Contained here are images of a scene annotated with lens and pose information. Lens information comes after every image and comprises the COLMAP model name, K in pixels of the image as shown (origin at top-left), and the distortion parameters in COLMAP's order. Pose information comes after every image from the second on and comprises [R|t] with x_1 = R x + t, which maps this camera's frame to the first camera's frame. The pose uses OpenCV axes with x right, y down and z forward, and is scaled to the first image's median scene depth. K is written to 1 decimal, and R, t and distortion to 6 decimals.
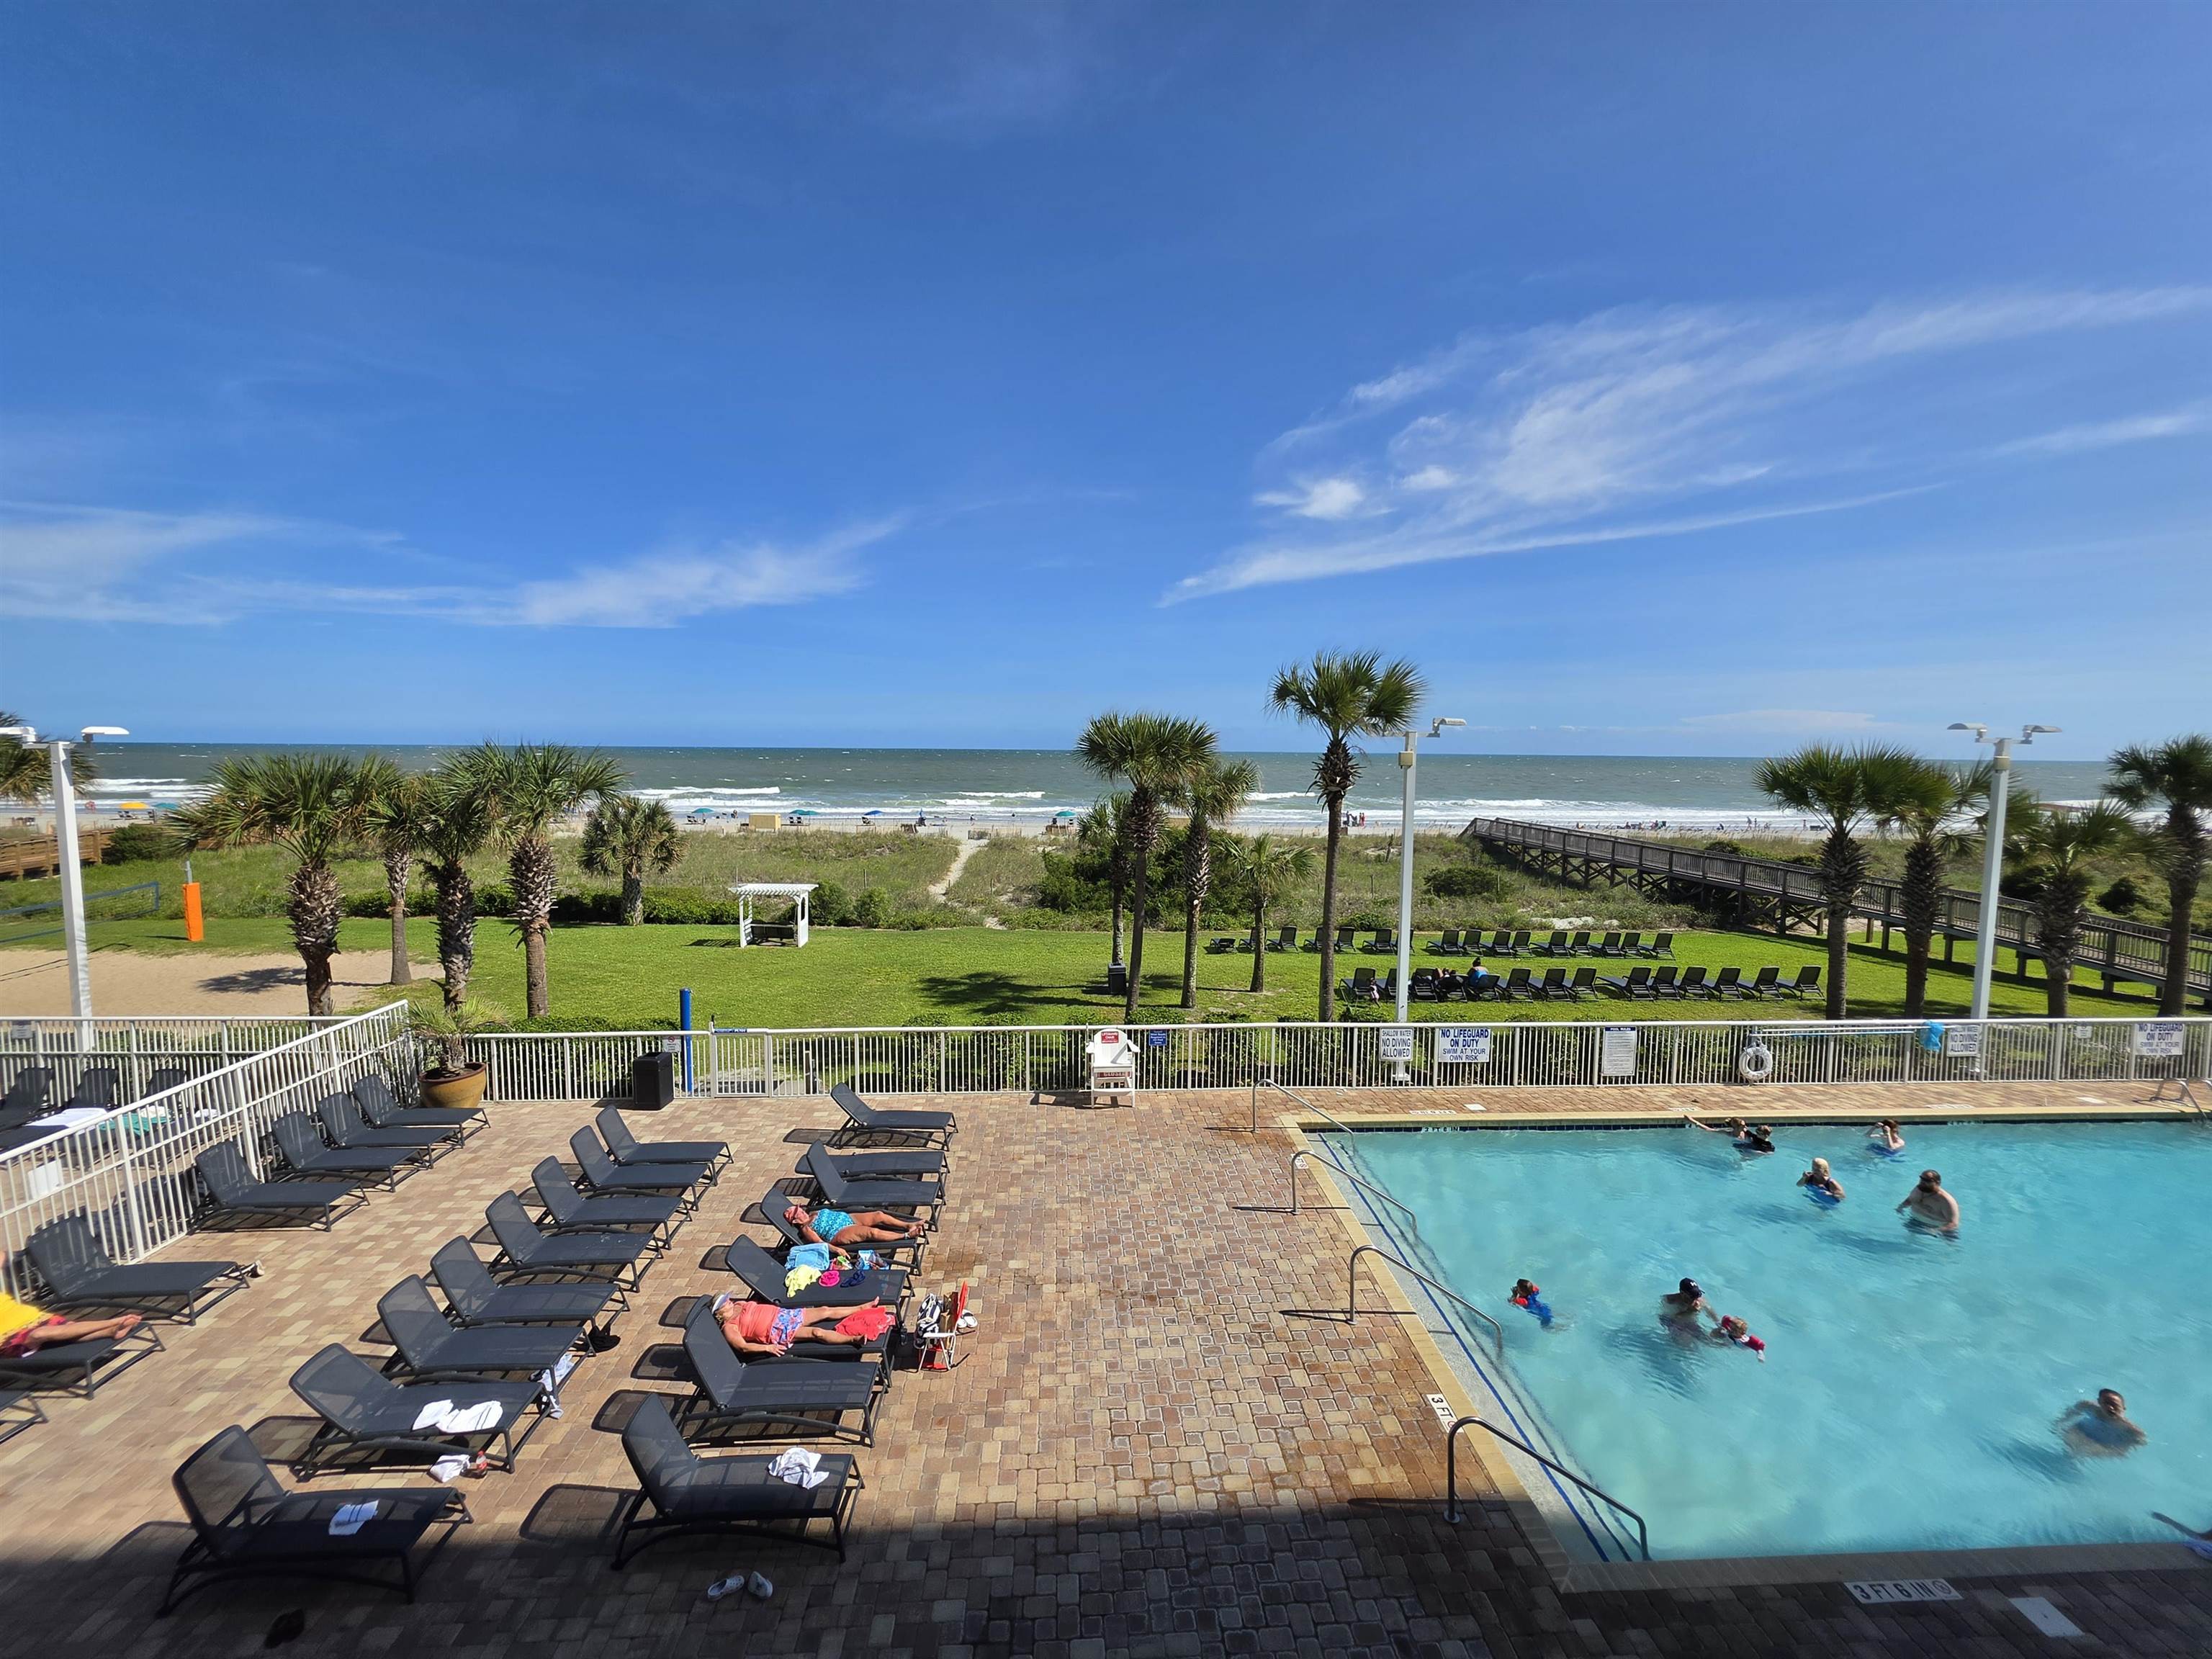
lens RADIAL K [[893.1, 0, 1099.4], [0, 893.1, 814.1], [0, 0, 1]] dist [-0.003278, 0.001322]
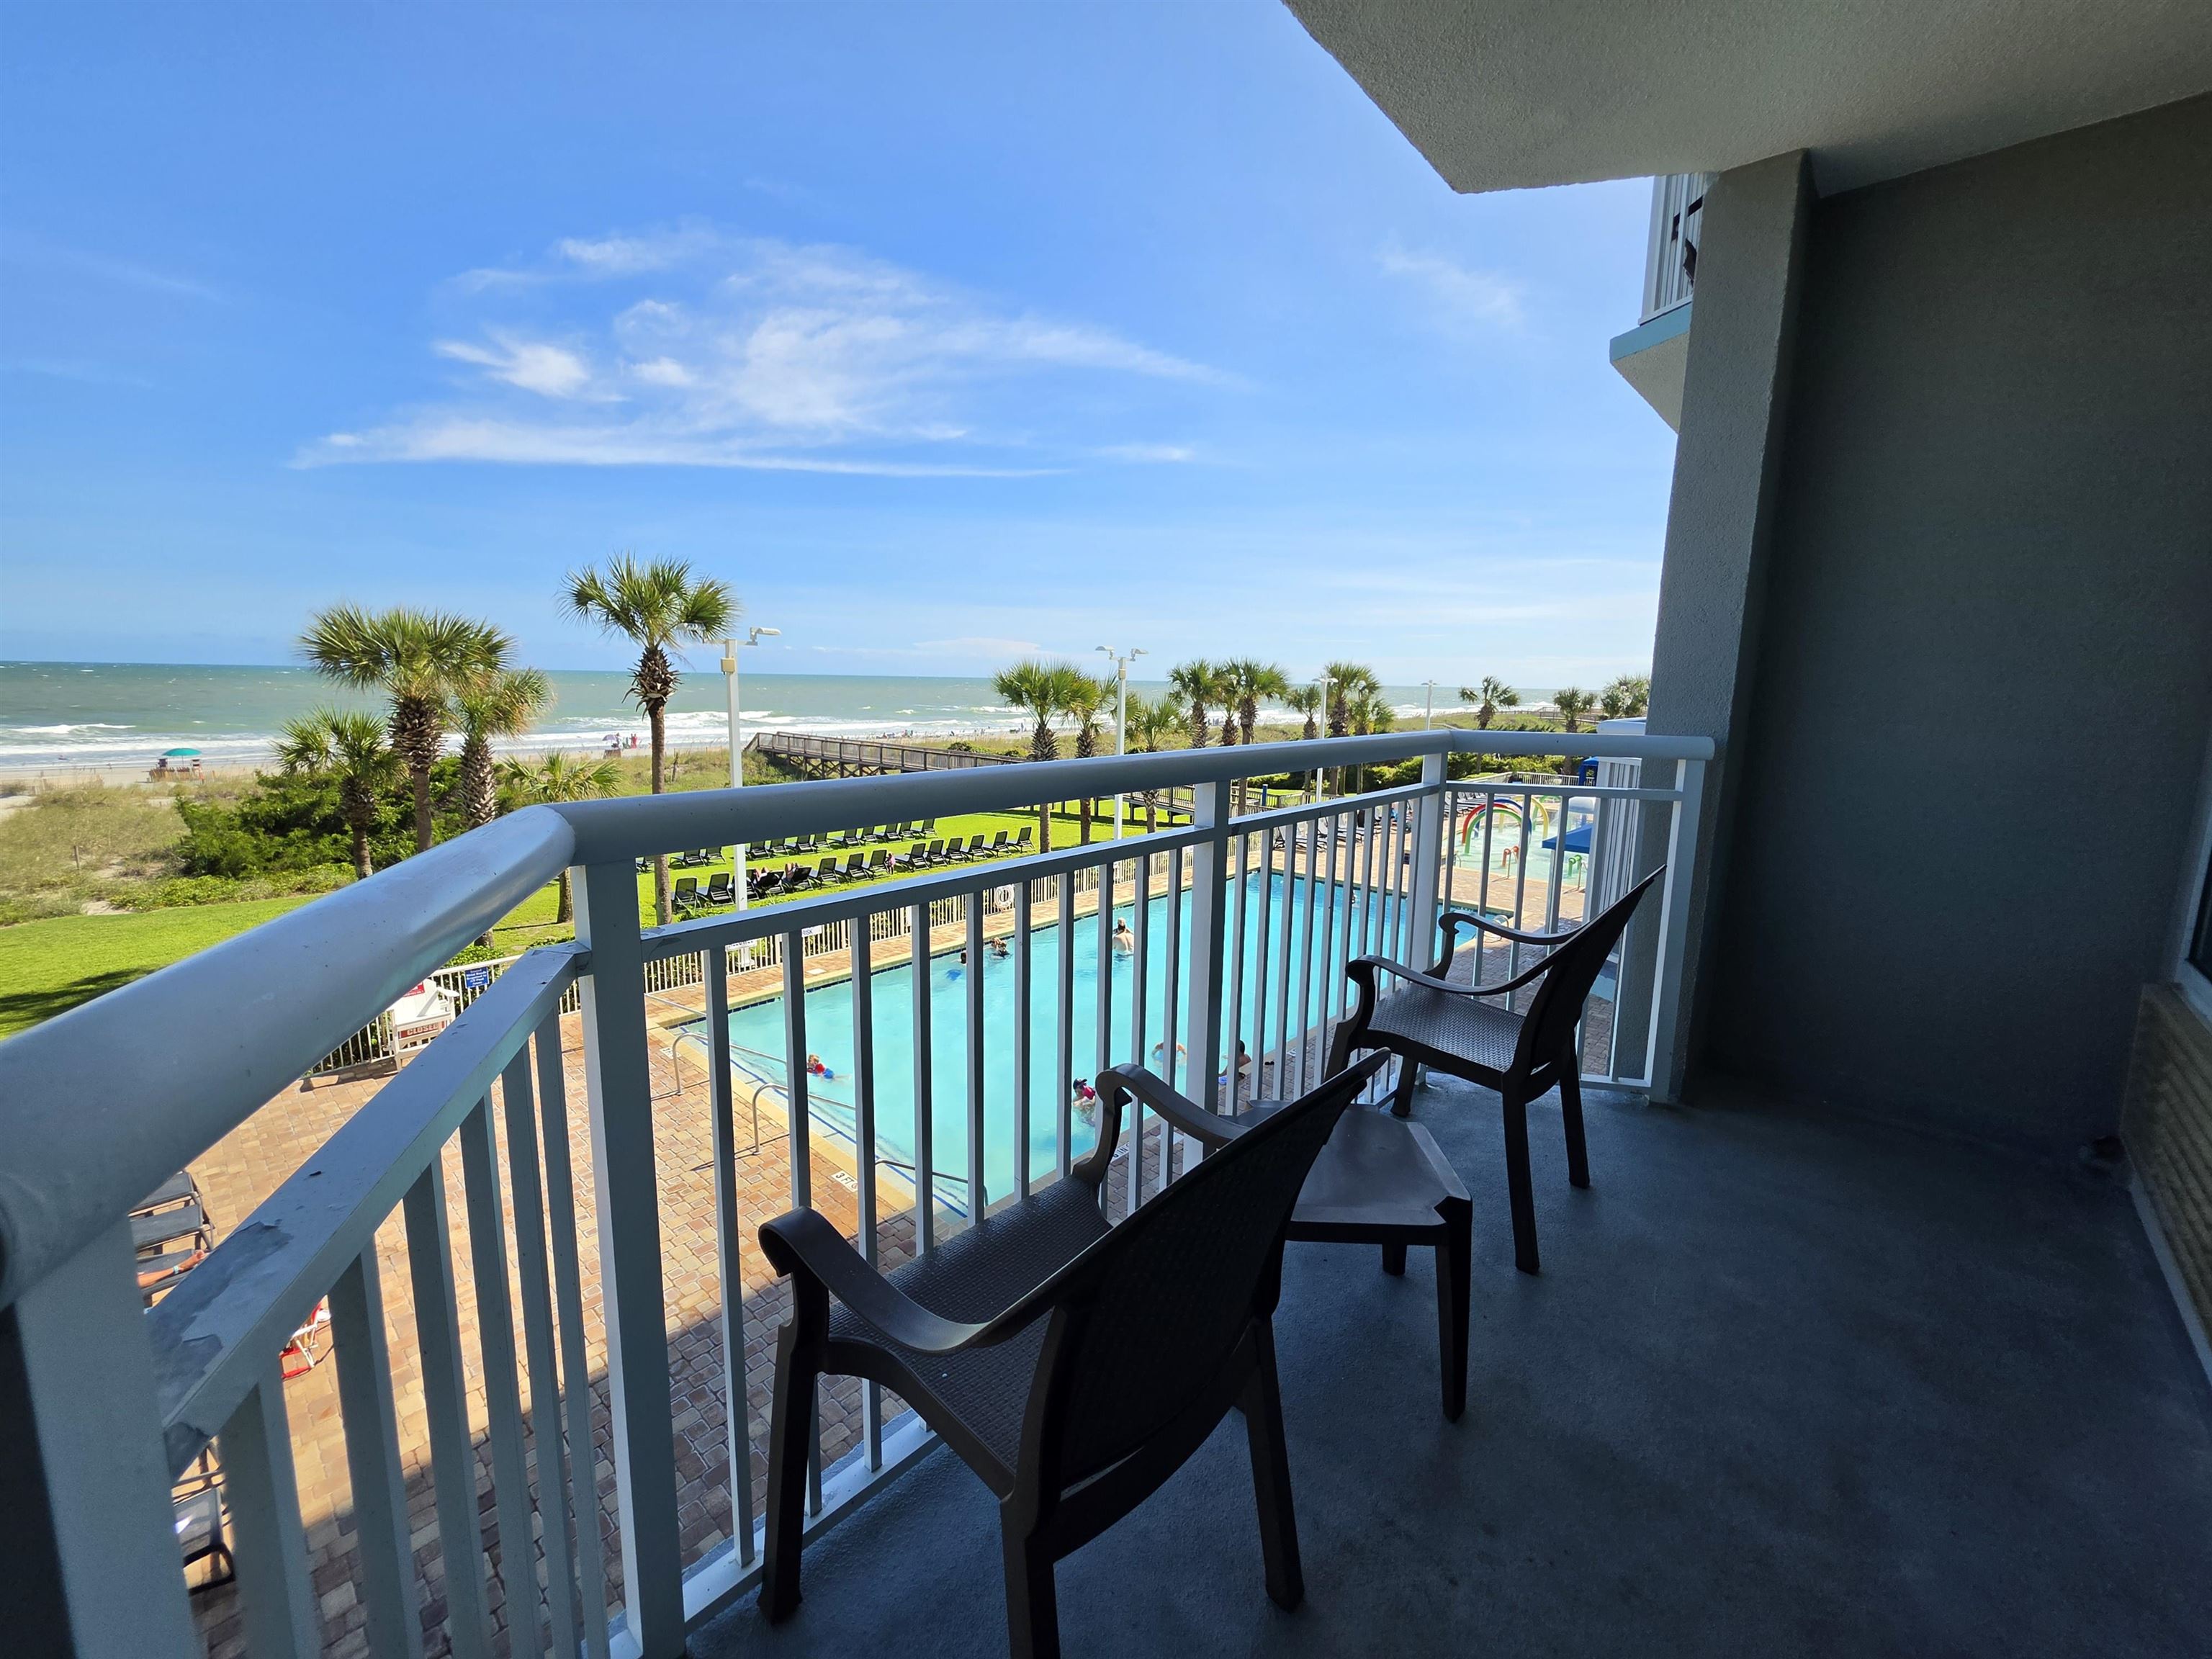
lens RADIAL K [[893.1, 0, 1099.4], [0, 893.1, 814.1], [0, 0, 1]] dist [-0.003278, 0.001322]
pose [[0.712876, -0.102695, 0.693730, -0.090054], [0.040013, 0.993565, 0.105963, 0.017453], [-0.700148, -0.047781, 0.712398, -0.063067]]
